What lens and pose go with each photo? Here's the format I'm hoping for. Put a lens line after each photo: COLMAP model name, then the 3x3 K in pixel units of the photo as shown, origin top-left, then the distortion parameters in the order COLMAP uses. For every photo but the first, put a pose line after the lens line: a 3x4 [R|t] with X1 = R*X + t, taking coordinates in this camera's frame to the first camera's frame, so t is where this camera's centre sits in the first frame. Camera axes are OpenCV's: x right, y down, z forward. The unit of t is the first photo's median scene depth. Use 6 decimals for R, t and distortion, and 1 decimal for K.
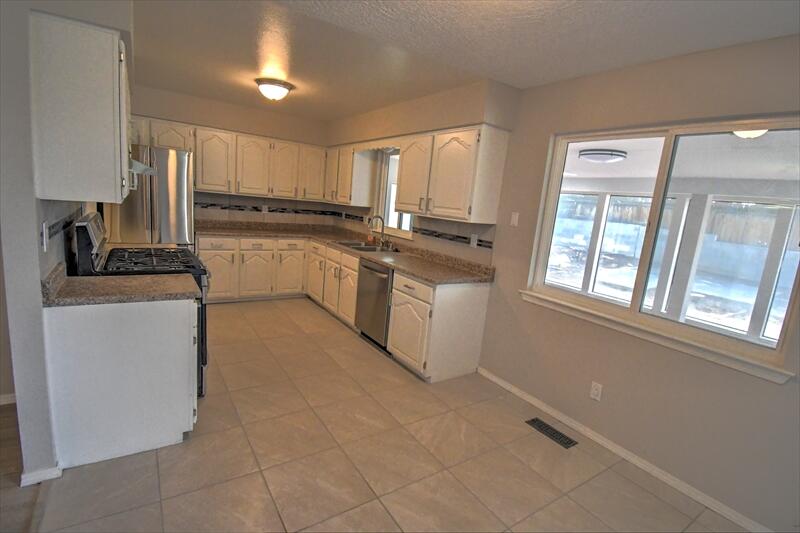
lens RADIAL K [[387.6, 0, 400.0], [0, 387.6, 266.5], [0, 0, 1]] dist [0.025827, -0.028923]
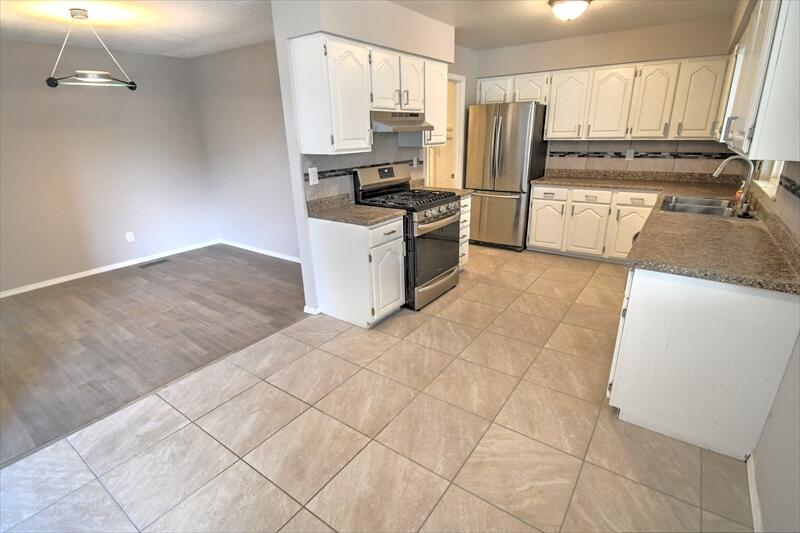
lens RADIAL K [[387.6, 0, 400.0], [0, 387.6, 266.5], [0, 0, 1]] dist [0.025827, -0.028923]
pose [[0.337377, 0.208924, -0.917893, 0.329653], [-0.106936, 0.977255, 0.183131, -0.016100], [0.935276, 0.036371, 0.352045, 0.284364]]
